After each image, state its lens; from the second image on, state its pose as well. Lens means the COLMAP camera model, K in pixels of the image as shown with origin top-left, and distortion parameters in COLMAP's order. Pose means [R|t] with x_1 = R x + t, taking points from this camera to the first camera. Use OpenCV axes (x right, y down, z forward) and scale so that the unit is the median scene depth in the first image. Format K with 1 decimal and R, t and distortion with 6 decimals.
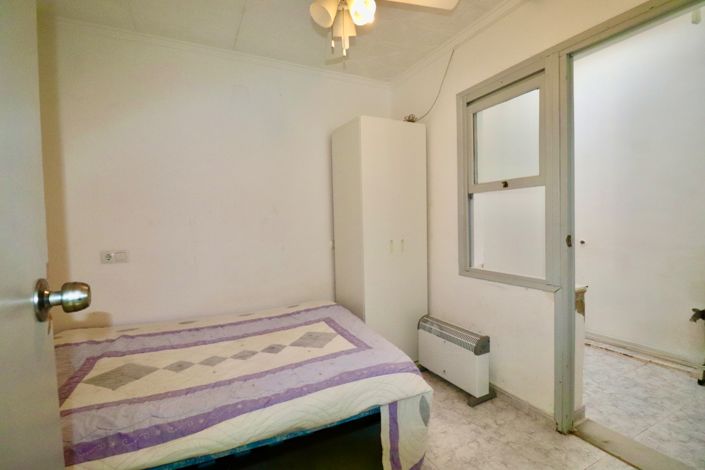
lens RADIAL K [[315.9, 0, 350.3], [0, 315.9, 231.6], [0, 0, 1]] dist [-0.015468, -0.000155]
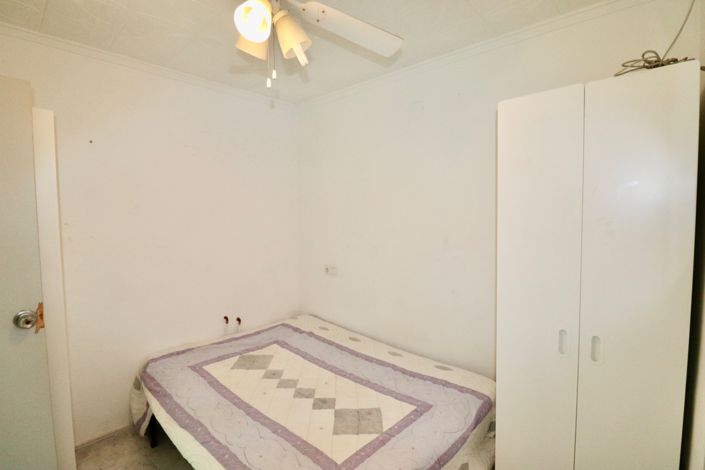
lens RADIAL K [[315.9, 0, 350.3], [0, 315.9, 231.6], [0, 0, 1]] dist [-0.015468, -0.000155]
pose [[0.392225, 0.065049, -0.917566, 0.606892], [-0.039436, 0.997769, 0.053877, -0.194668], [0.919023, 0.015054, 0.393915, 0.666372]]
